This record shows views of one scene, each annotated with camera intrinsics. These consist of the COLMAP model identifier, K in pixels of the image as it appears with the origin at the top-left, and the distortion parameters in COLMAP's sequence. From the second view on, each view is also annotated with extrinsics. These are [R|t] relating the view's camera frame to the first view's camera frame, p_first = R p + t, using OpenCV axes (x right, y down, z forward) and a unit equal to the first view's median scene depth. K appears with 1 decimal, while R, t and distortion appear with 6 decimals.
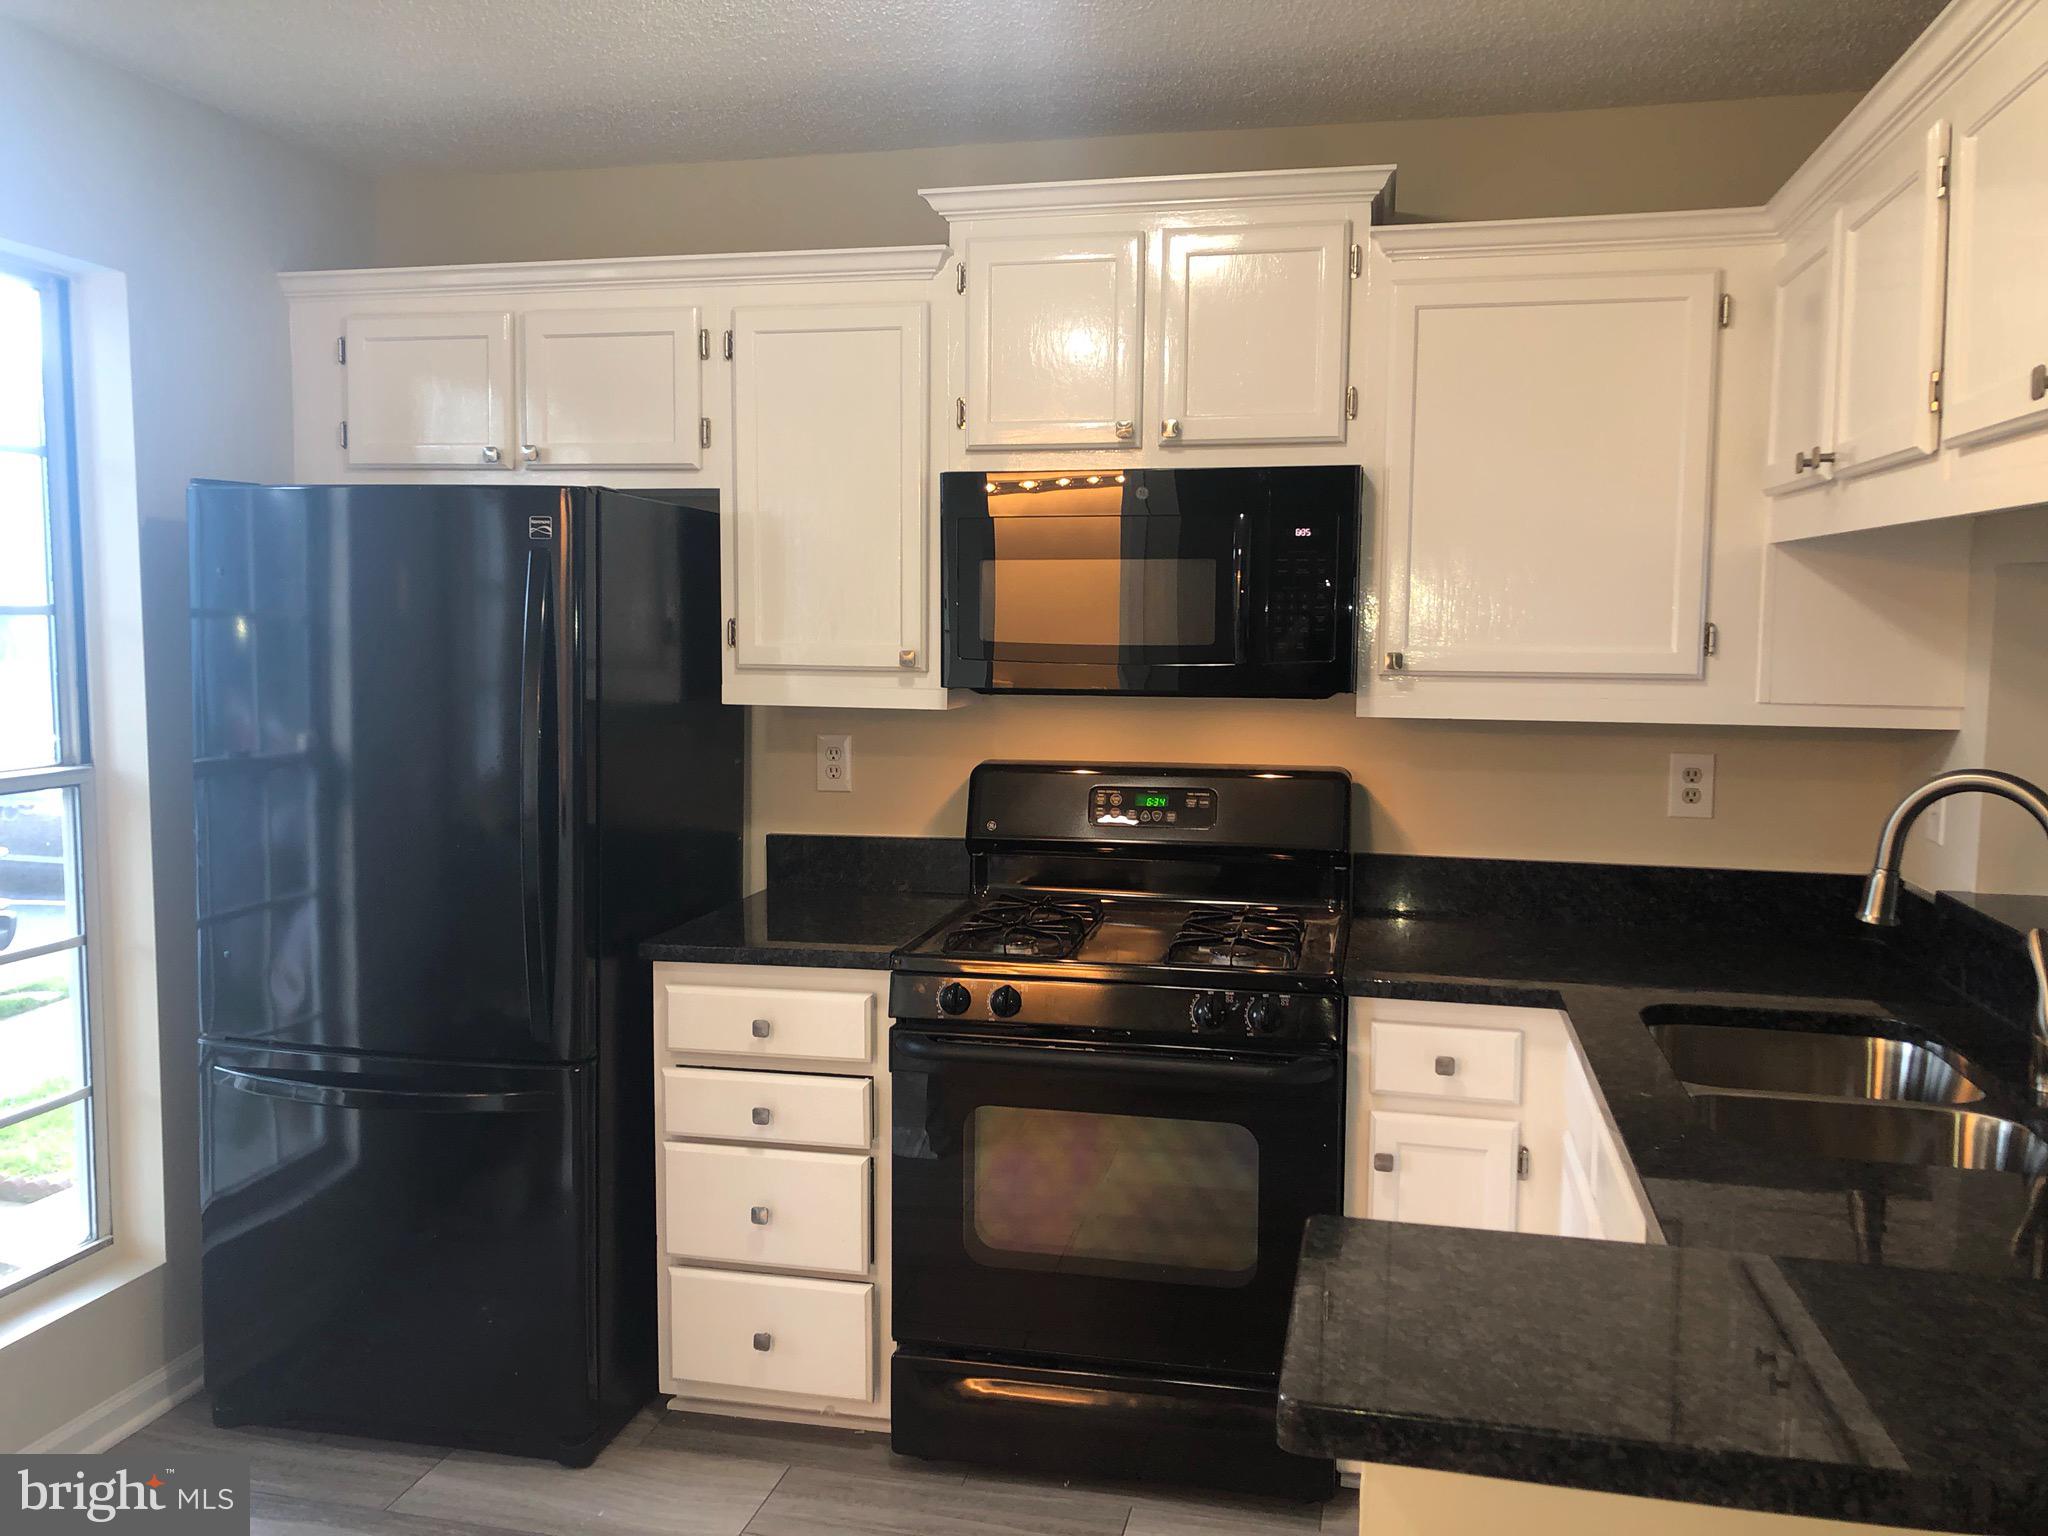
lens RADIAL K [[1667.3, 0, 1008.5], [0, 1667.3, 768.1], [0, 0, 1]] dist [0.033494, -0.041562]
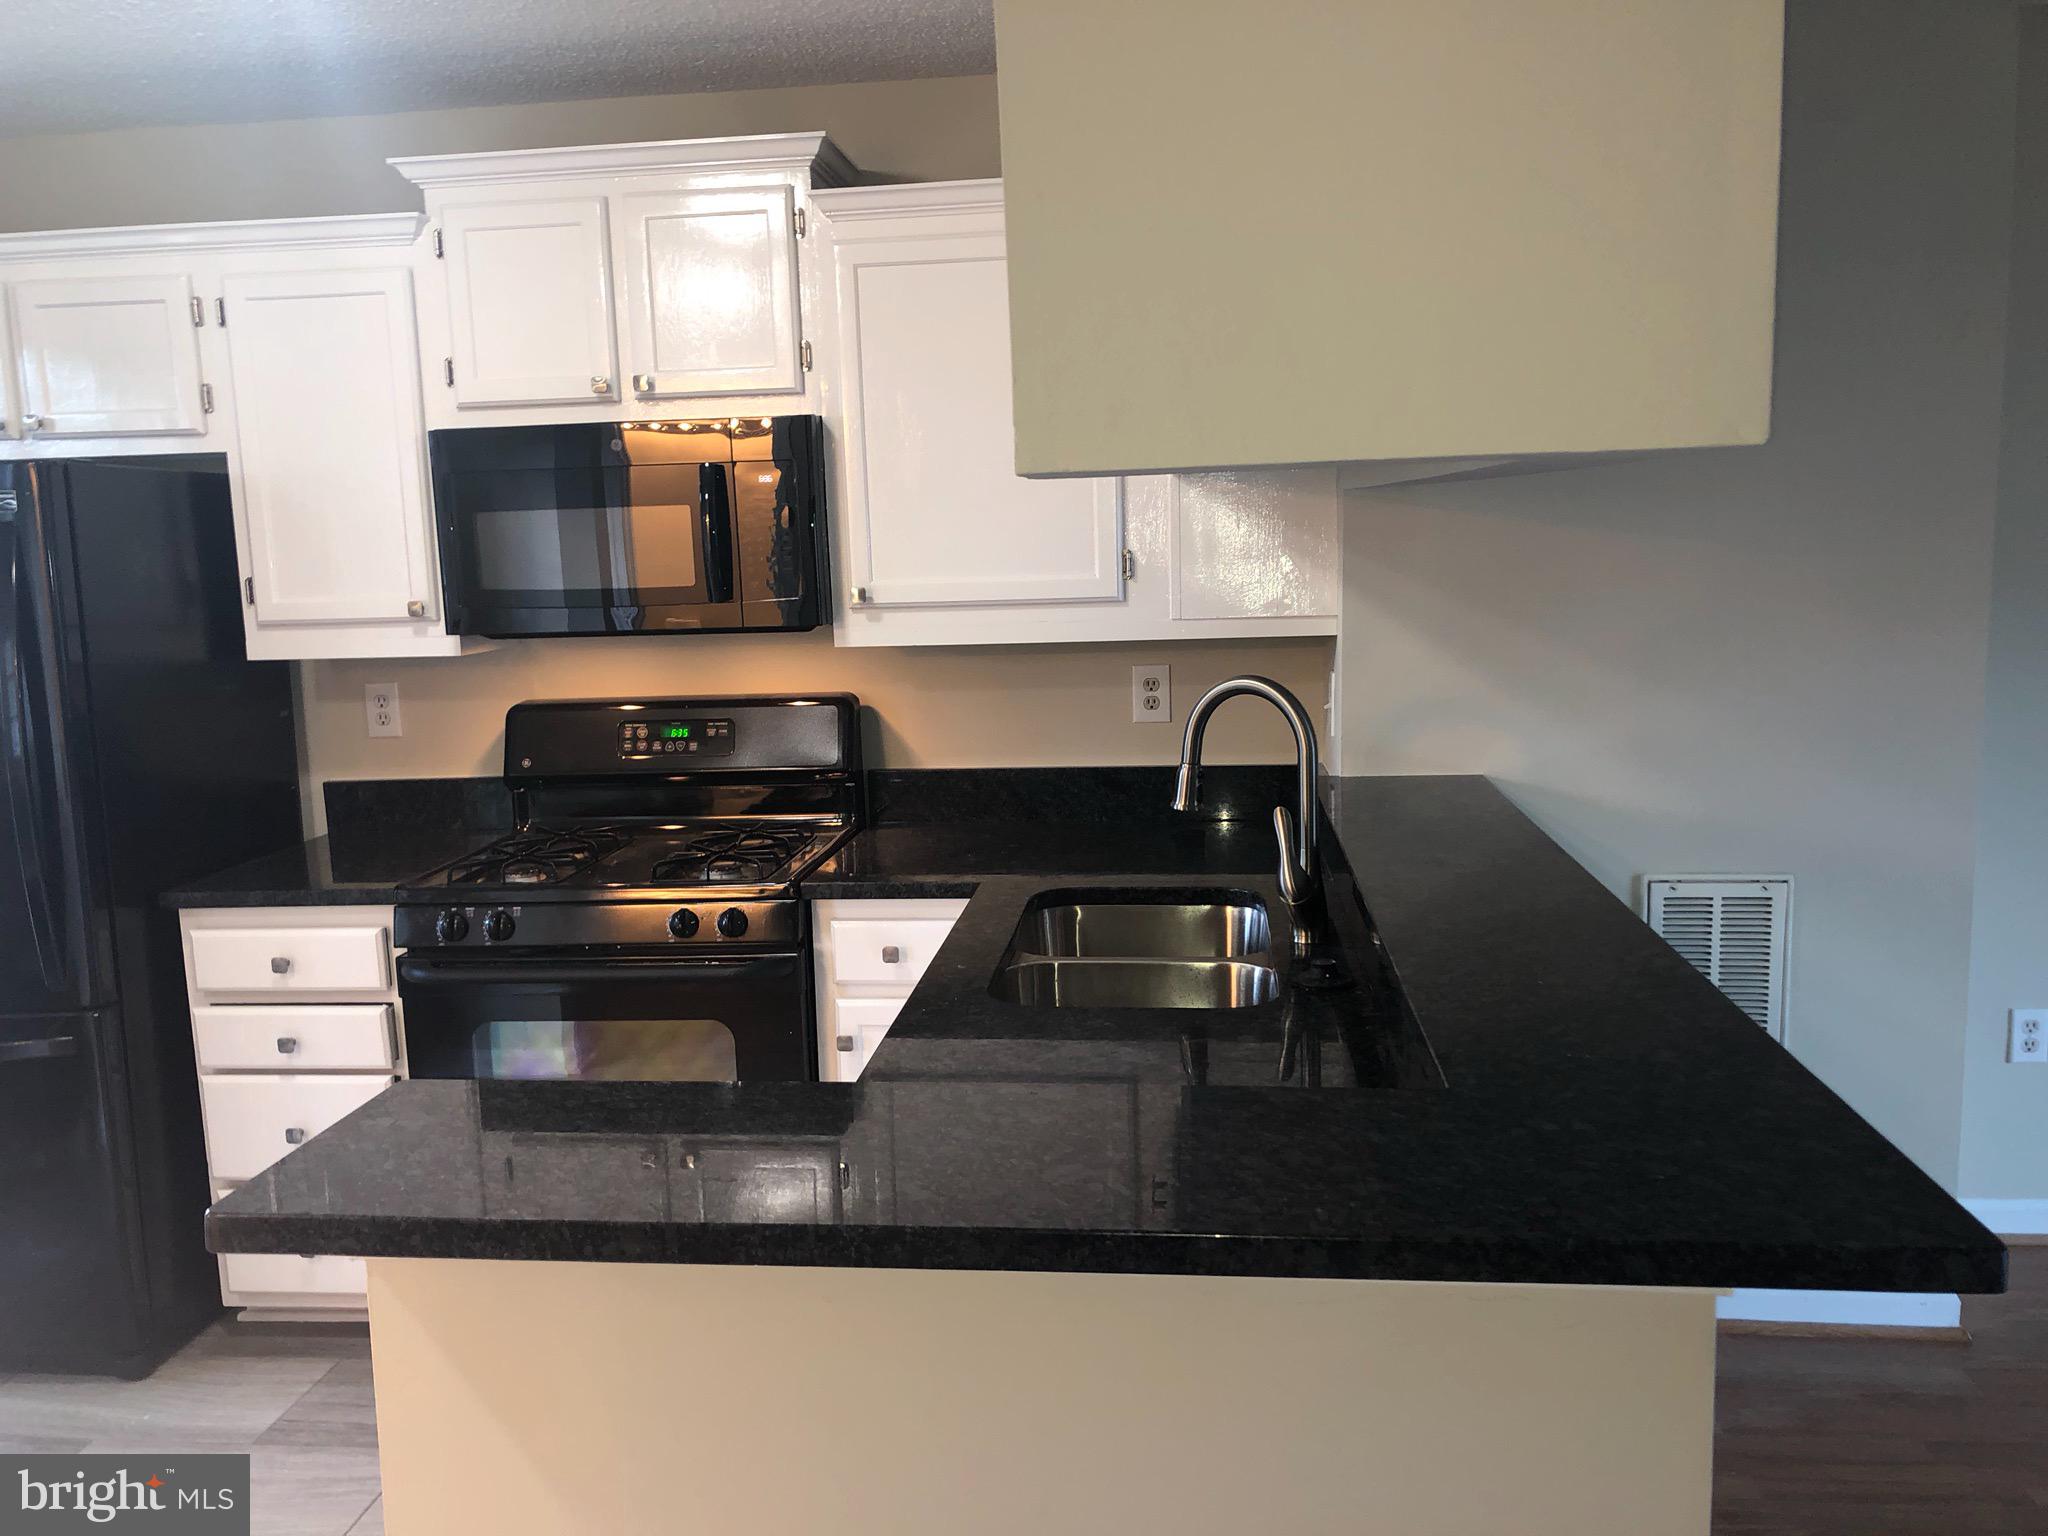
lens RADIAL K [[1667.3, 0, 1020.1], [0, 1667.3, 792.6], [0, 0, 1]] dist [0.033494, -0.041562]
pose [[0.993009, -0.056241, 0.103783, 0.213427], [0.049595, 0.996616, 0.065548, -0.000602], [-0.107118, -0.059943, 0.992438, -0.106381]]
